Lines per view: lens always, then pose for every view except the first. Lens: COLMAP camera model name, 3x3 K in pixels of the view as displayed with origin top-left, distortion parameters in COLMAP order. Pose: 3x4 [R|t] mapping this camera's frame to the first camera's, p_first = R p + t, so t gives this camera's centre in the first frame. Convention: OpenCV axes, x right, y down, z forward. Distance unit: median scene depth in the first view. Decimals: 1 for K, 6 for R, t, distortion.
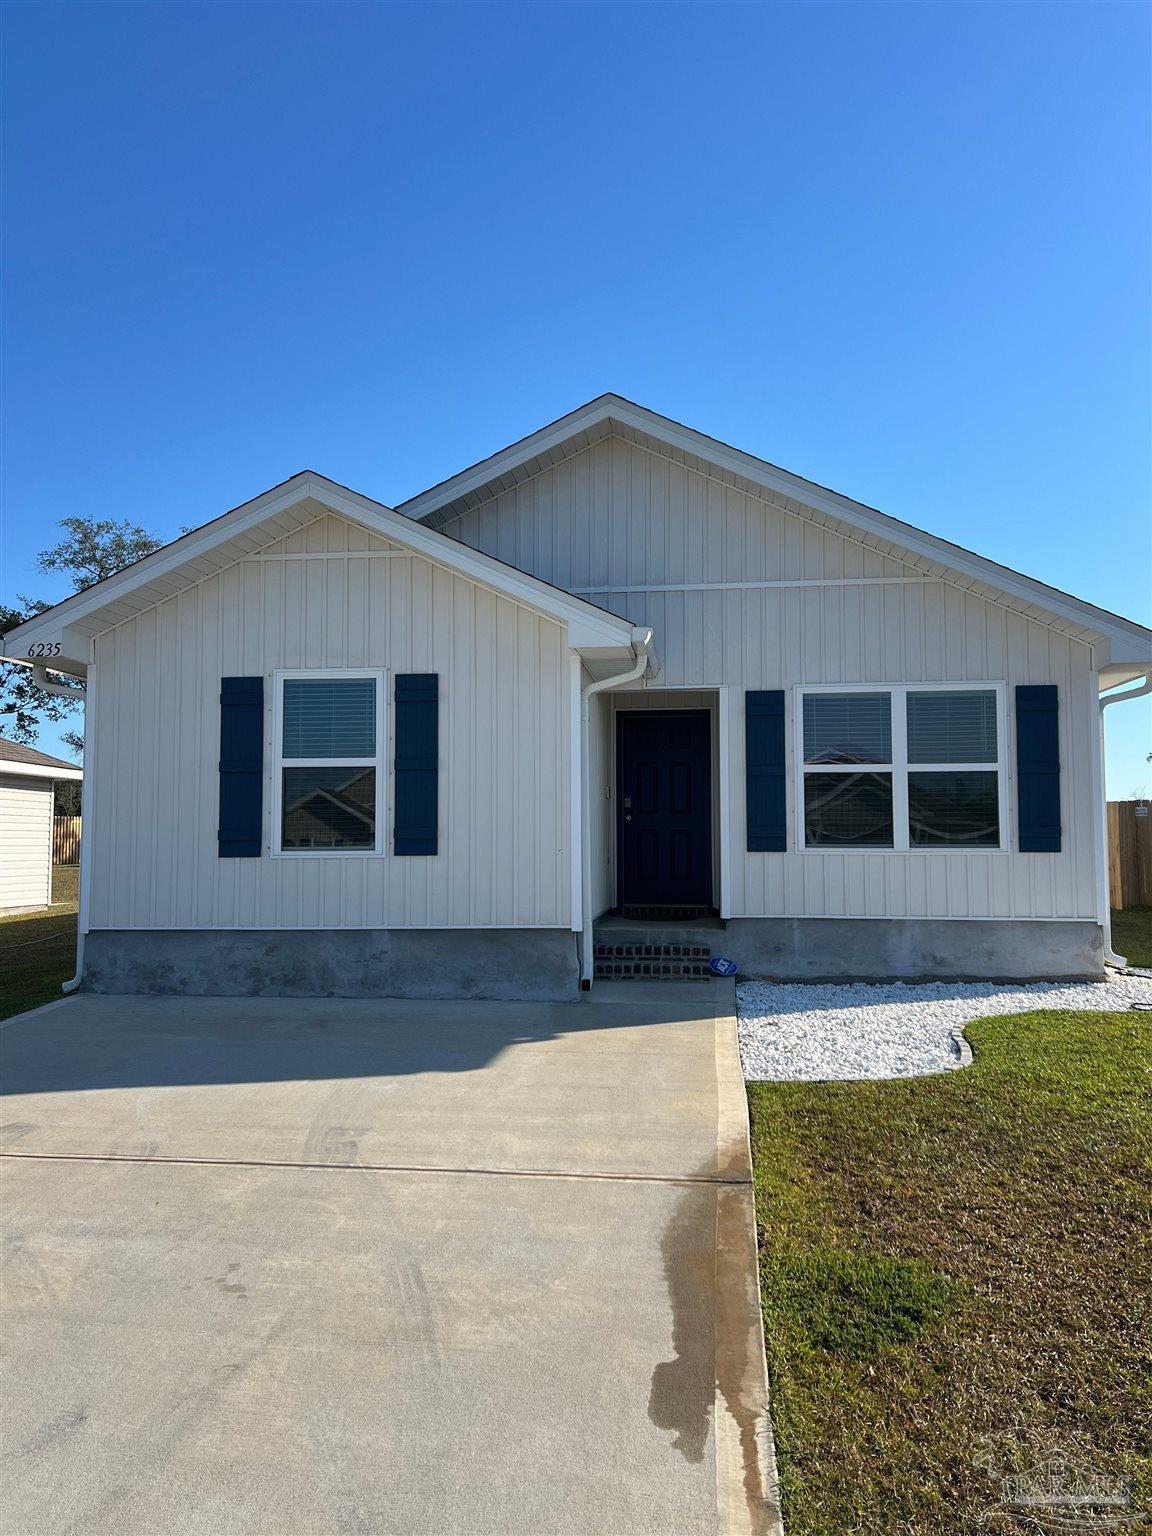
lens RADIAL K [[1168.1, 0, 577.9], [0, 1168.1, 763.1], [0, 0, 1]] dist [0.038527, -0.016176]
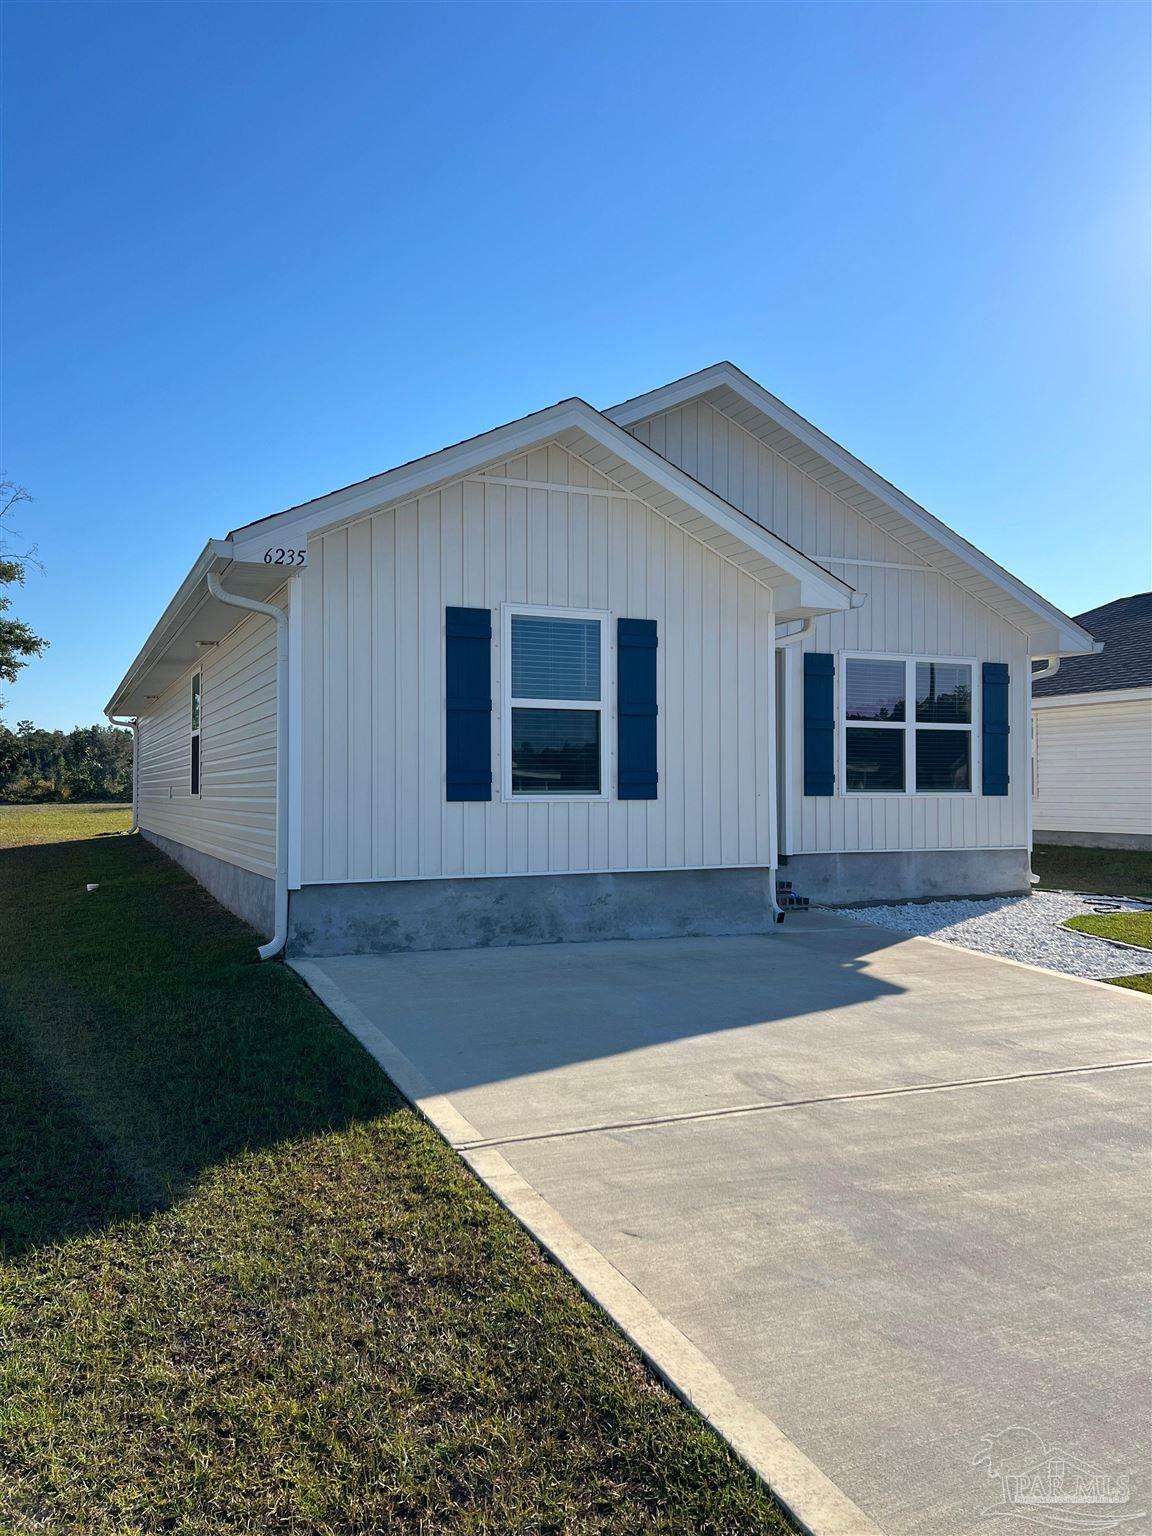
lens RADIAL K [[1168.1, 0, 576.3], [0, 1168.1, 771.9], [0, 0, 1]] dist [0.038527, -0.016176]
pose [[0.860924, 0.009658, 0.508642, -0.688829], [-0.036843, 0.998378, 0.043403, 0.013225], [-0.507398, -0.056106, 0.859883, 0.155786]]
